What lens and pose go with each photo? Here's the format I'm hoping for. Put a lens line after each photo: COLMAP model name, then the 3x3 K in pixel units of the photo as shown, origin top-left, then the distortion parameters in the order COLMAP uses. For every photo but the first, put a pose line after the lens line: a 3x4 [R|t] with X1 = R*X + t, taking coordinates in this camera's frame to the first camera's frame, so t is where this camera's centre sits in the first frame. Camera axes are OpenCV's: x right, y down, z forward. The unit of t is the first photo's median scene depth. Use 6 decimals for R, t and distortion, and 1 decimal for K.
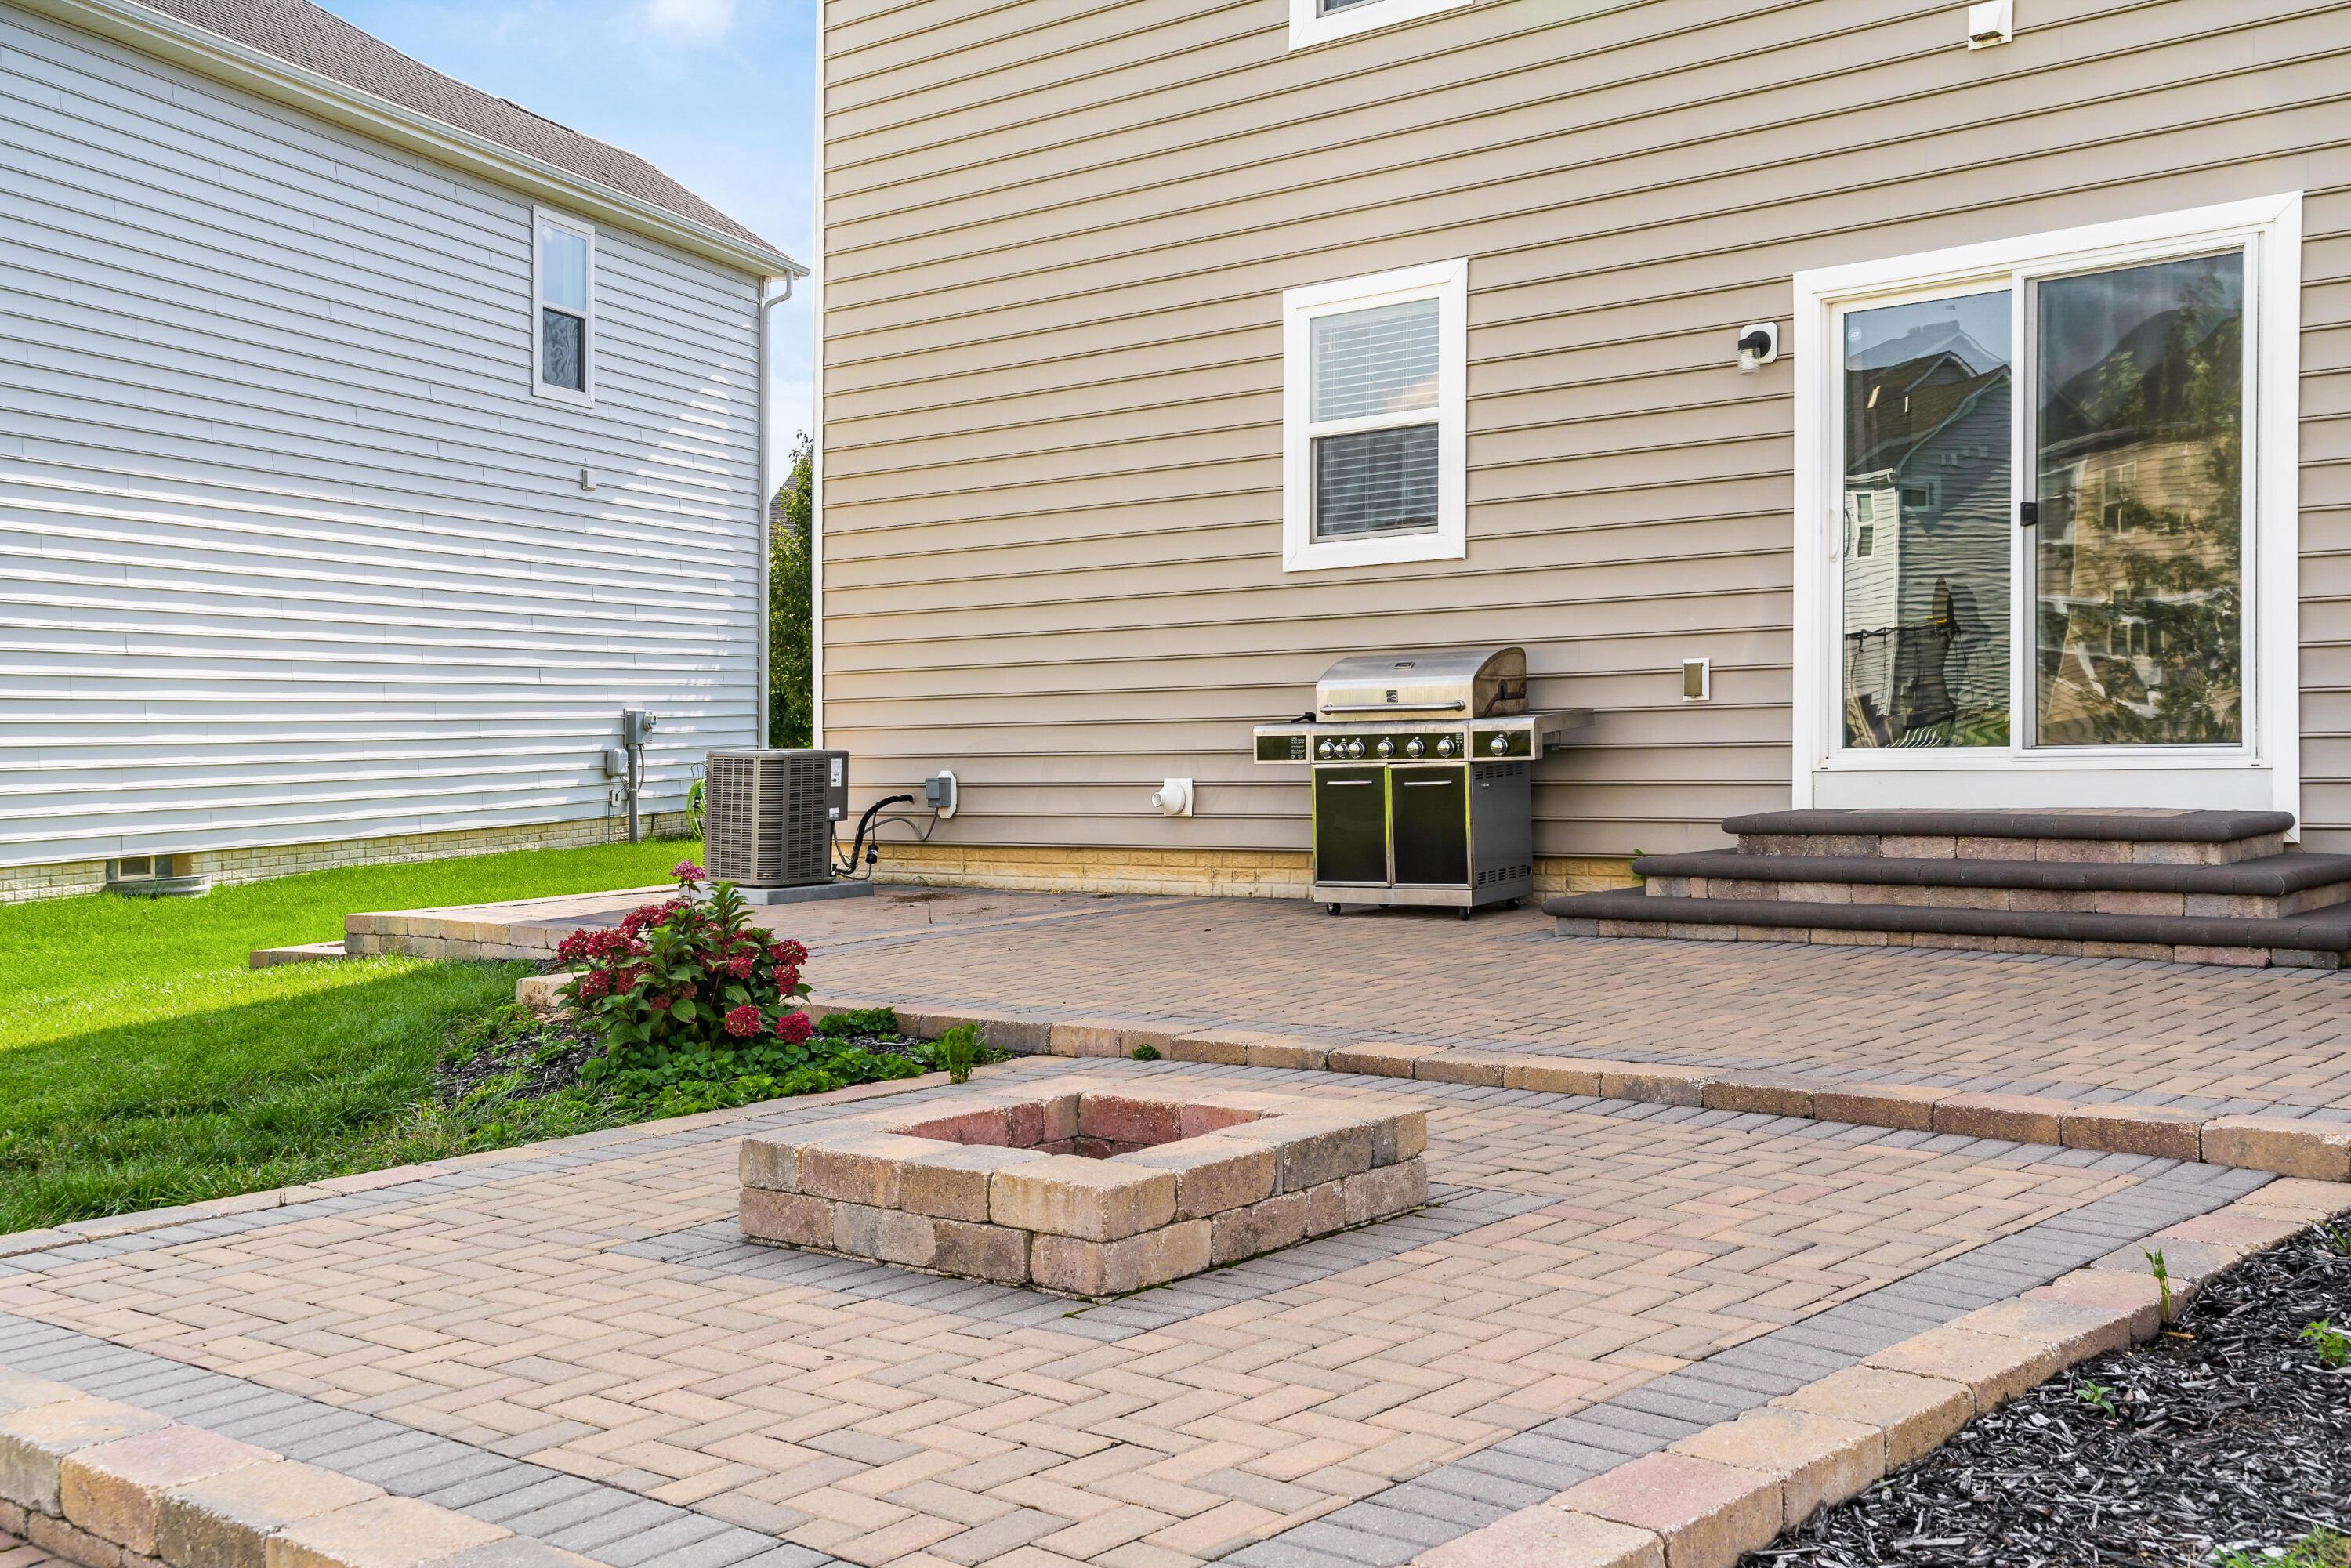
lens RADIAL K [[2490.6, 0, 1173.4], [0, 2490.6, 770.8], [0, 0, 1]] dist [0.075599, 0.000000]
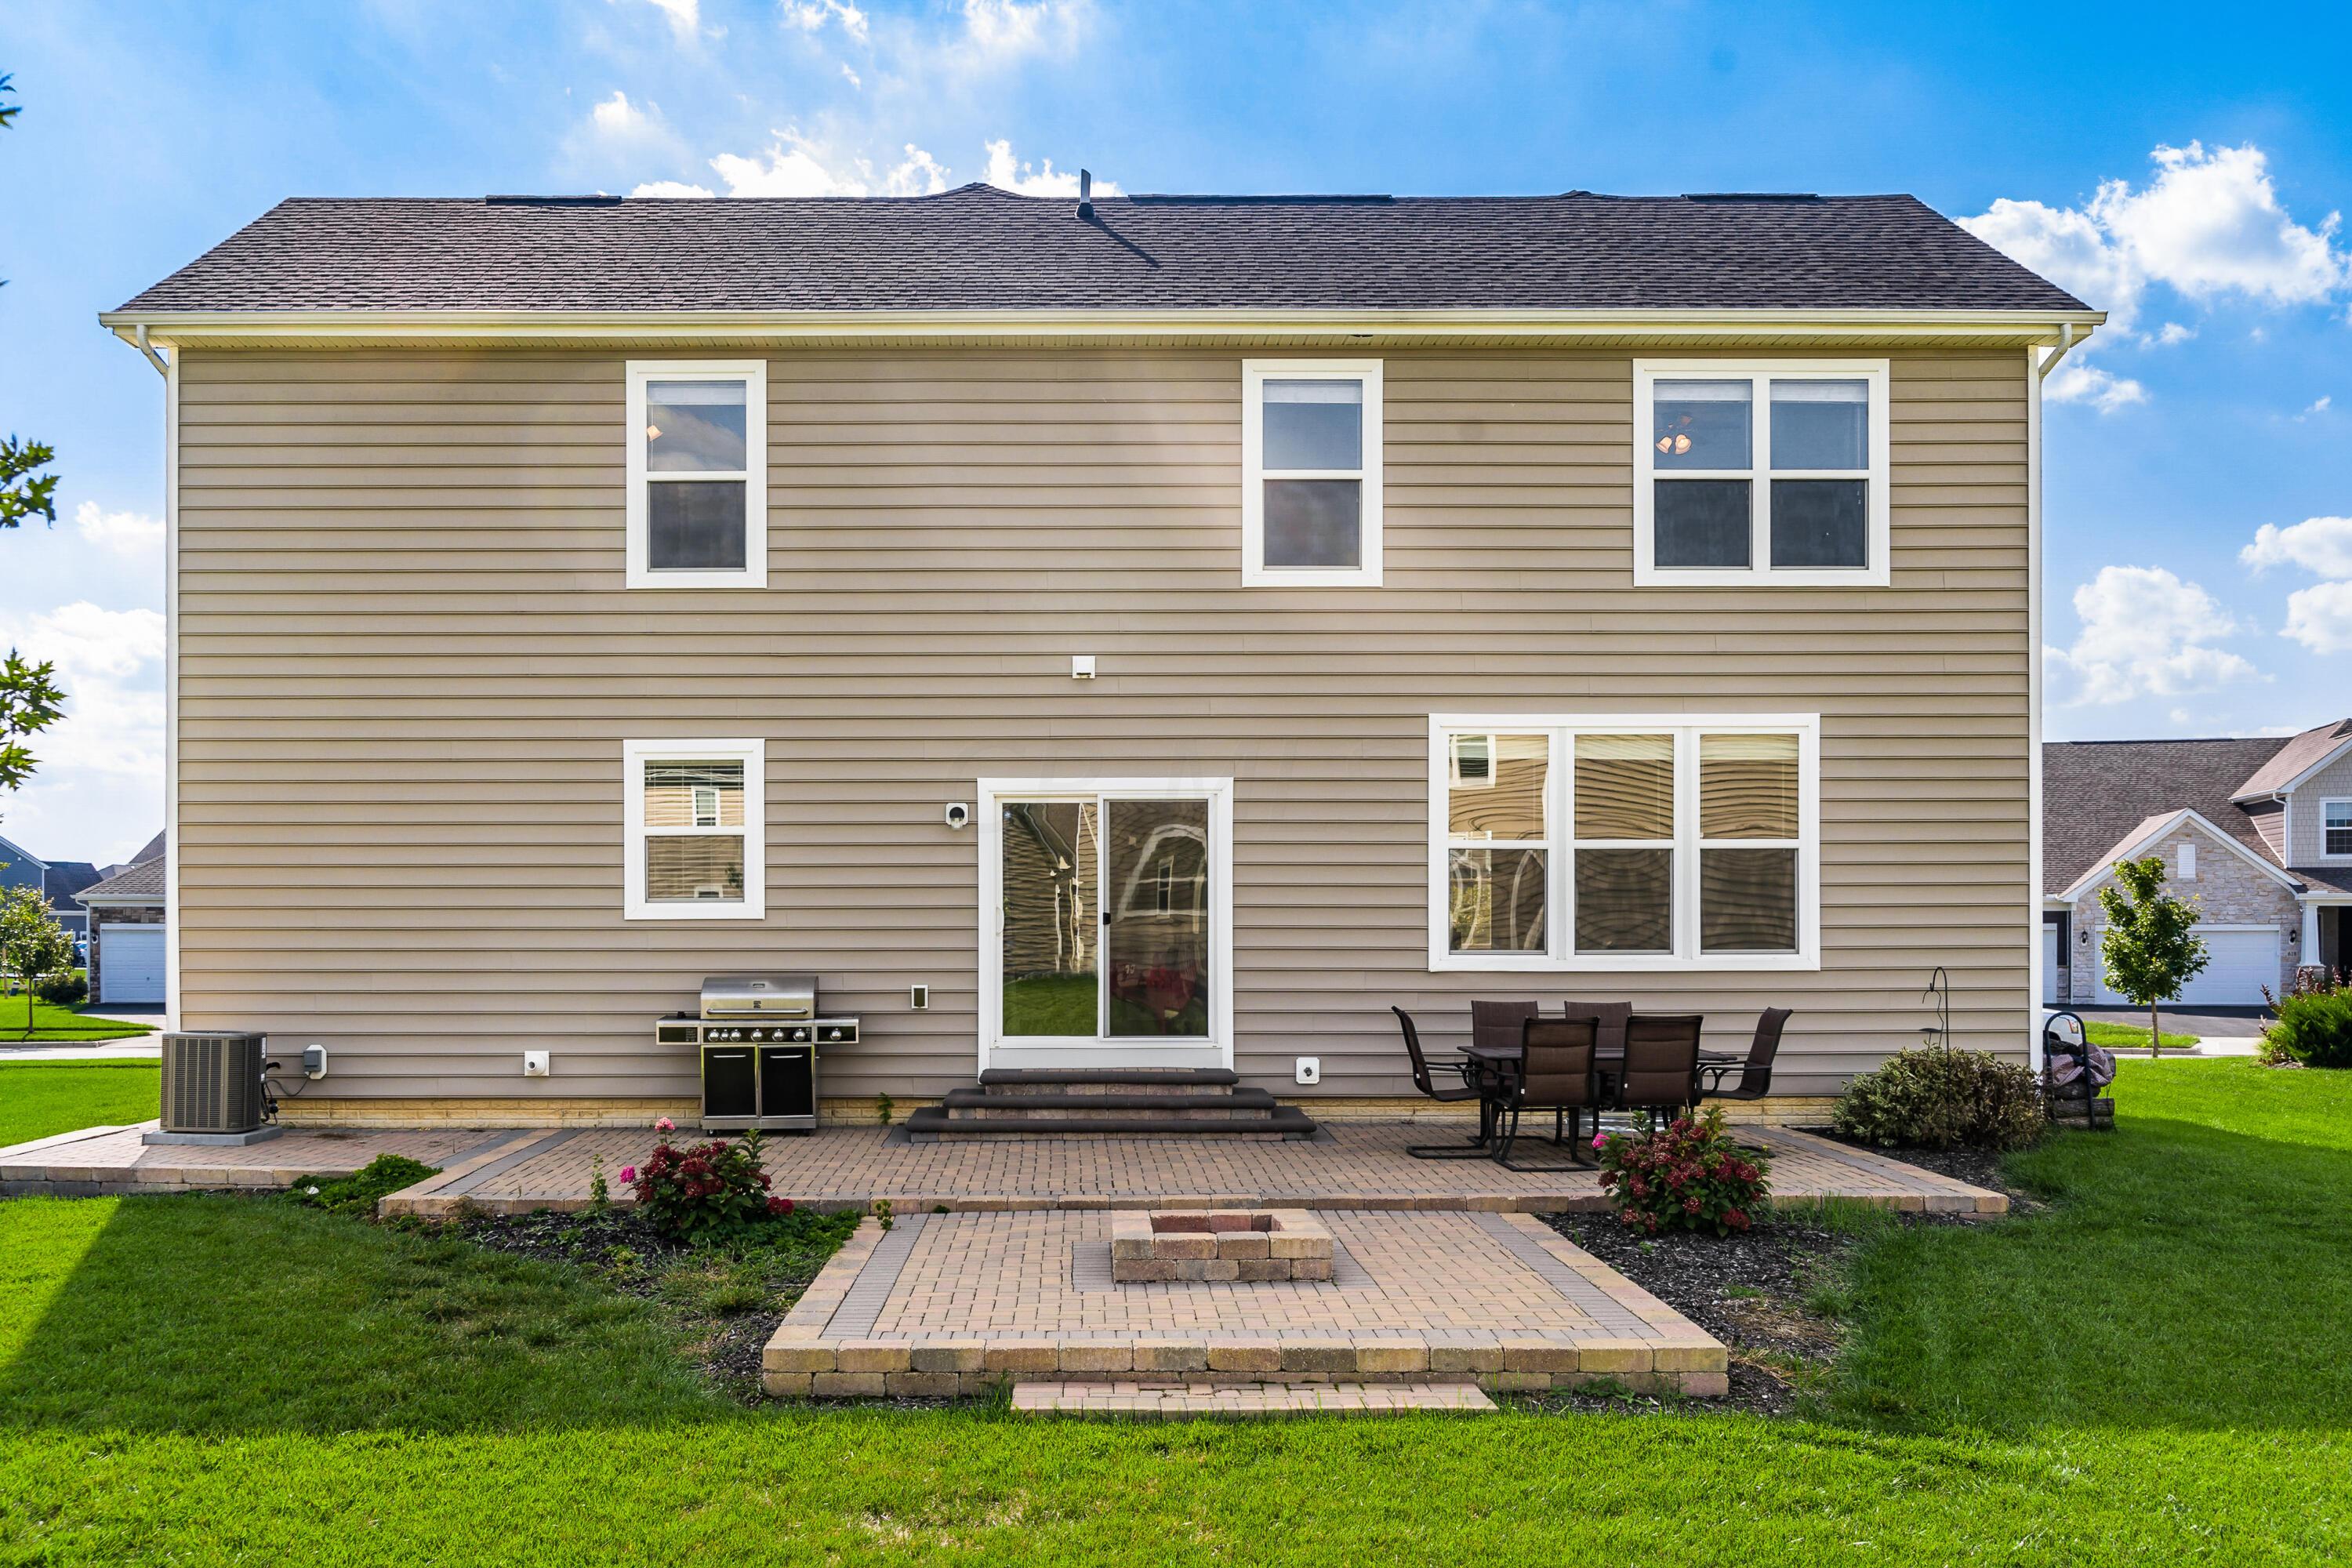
lens RADIAL K [[2158.6, 0, 1076.1], [0, 2158.6, 962.9], [0, 0, 1]] dist [-0.002124, 0.000000]
pose [[0.743604, 0.013578, 0.668482, -0.730621], [-0.004932, 0.999878, -0.014823, -0.037724], [-0.668602, 0.007726, 0.743580, -0.221212]]
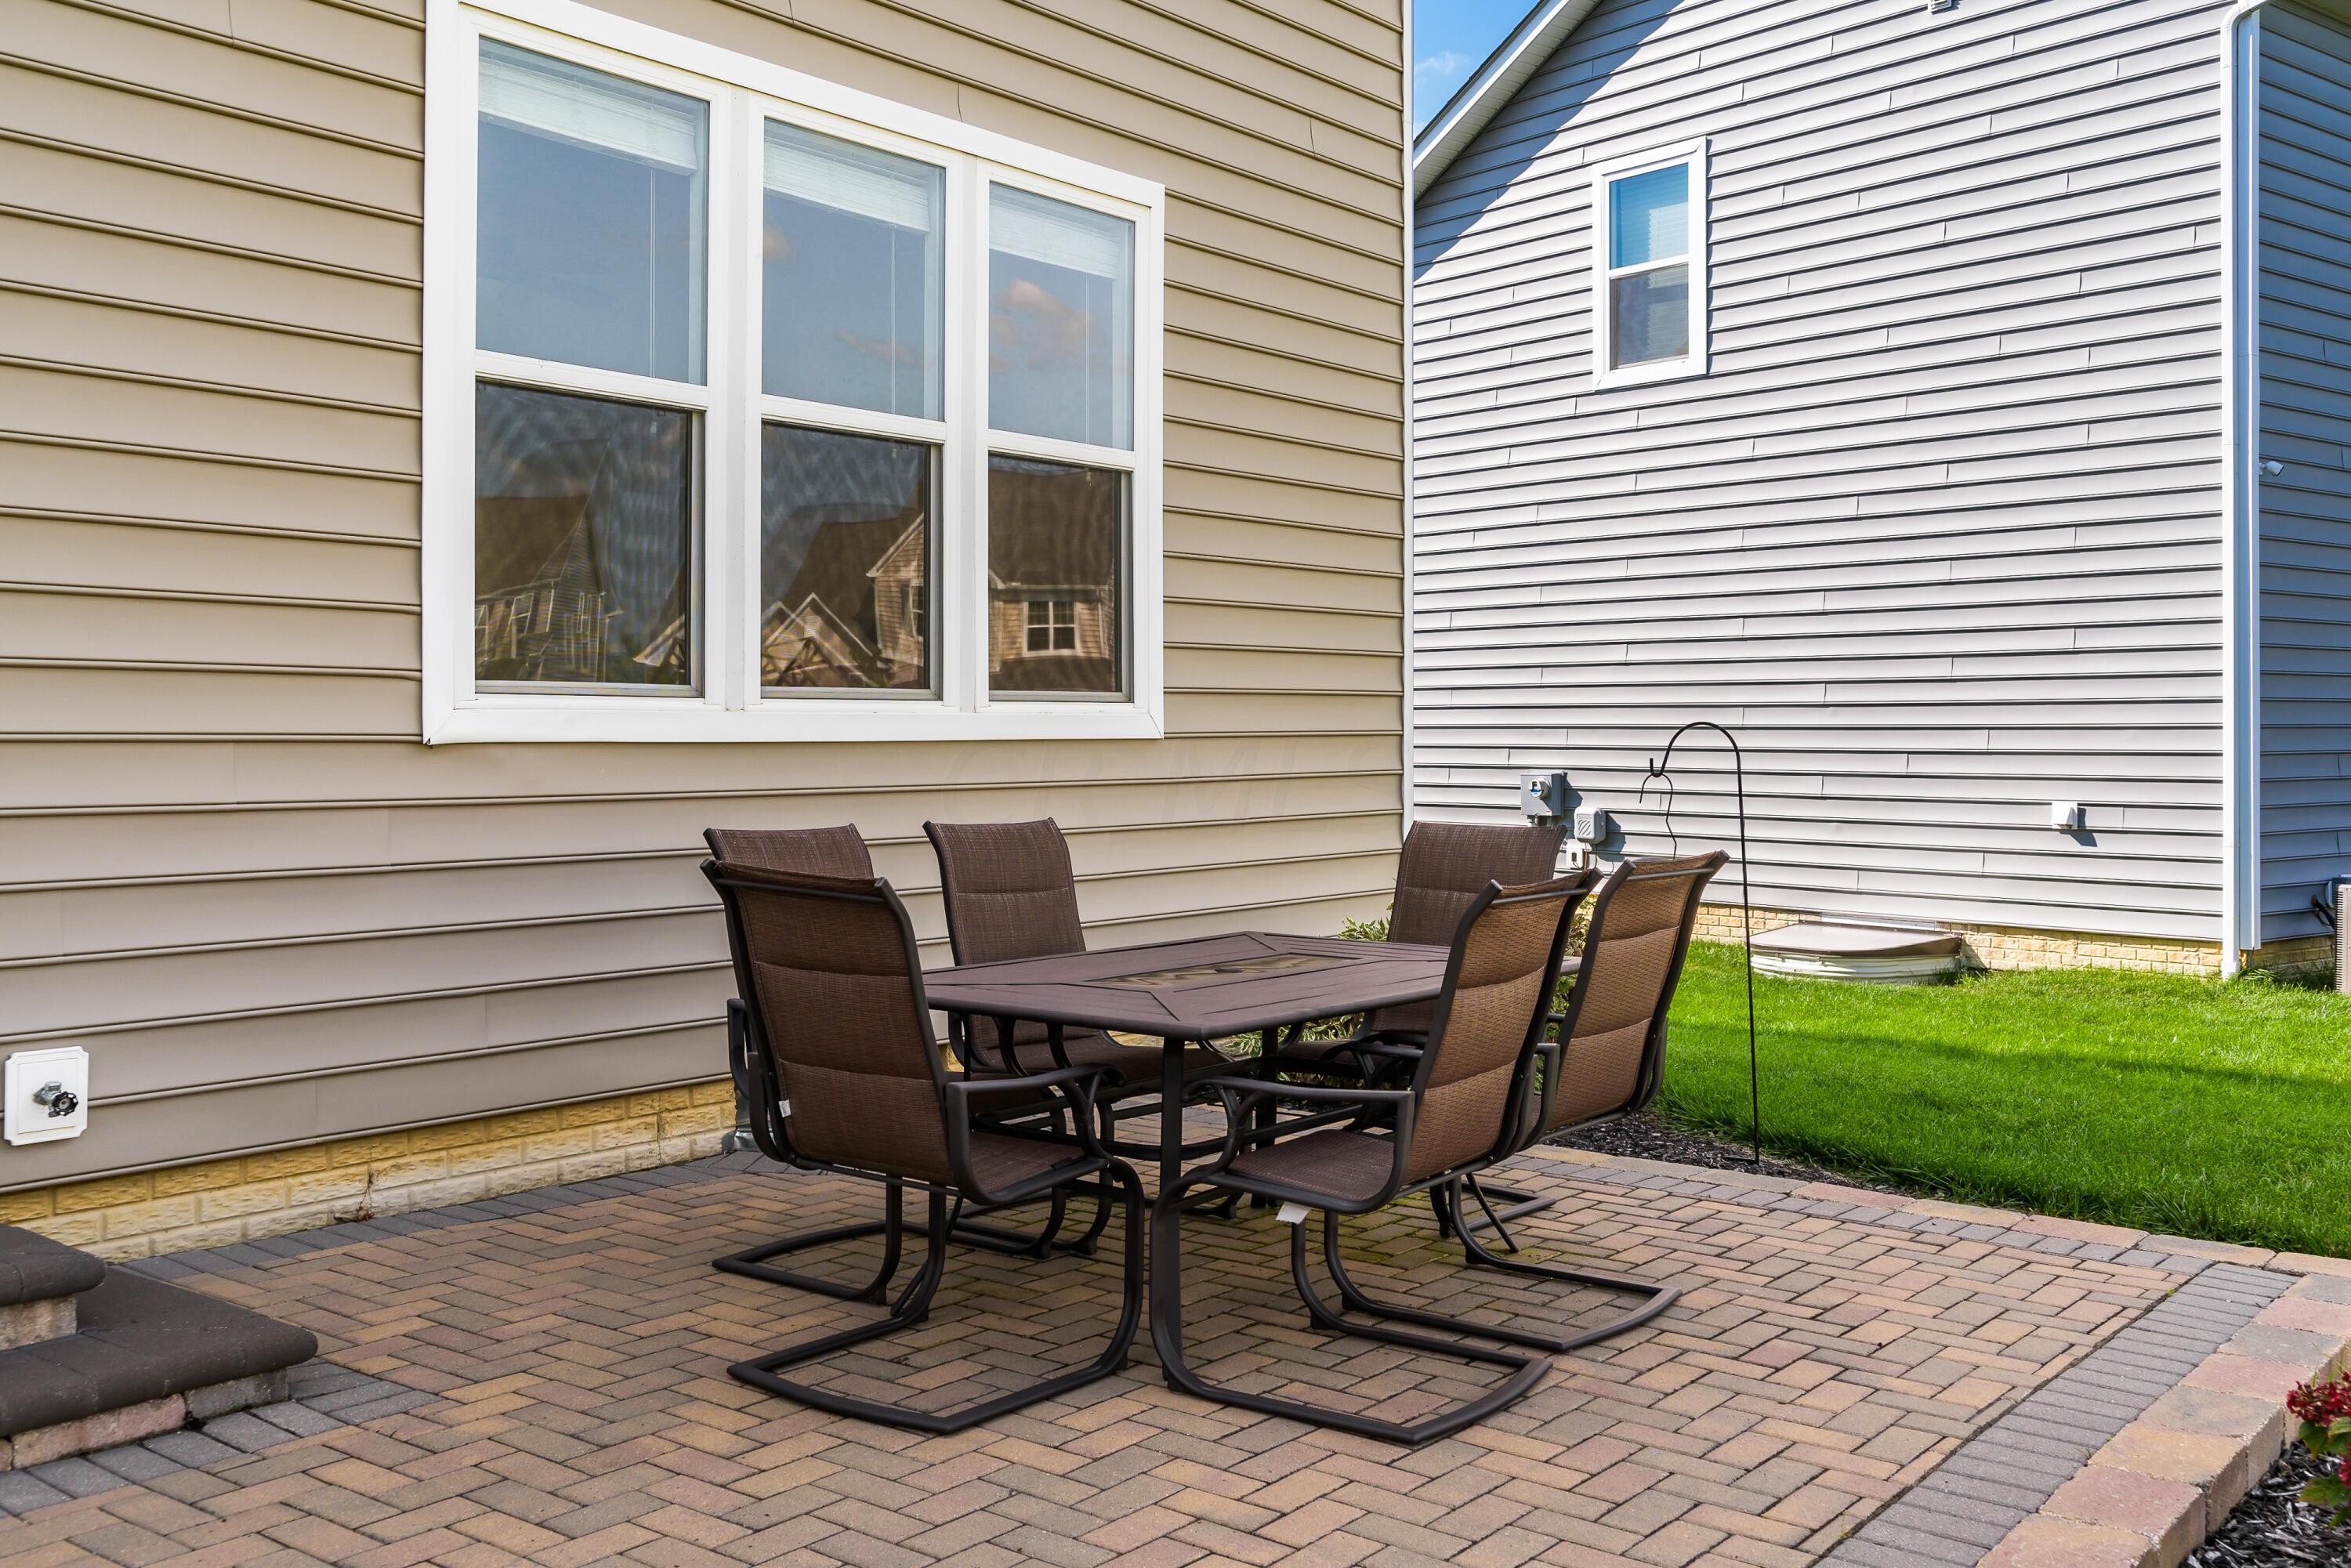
lens RADIAL K [[2197.7, 0, 1169.4], [0, 2197.7, 772.1], [0, 0, 1]] dist [-0.014384, 0.000000]
pose [[-0.072292, 0.007994, 0.997351, -0.041668], [0.023005, 0.999715, -0.006346, -0.042082], [-0.997118, 0.022485, -0.072456, 0.611206]]
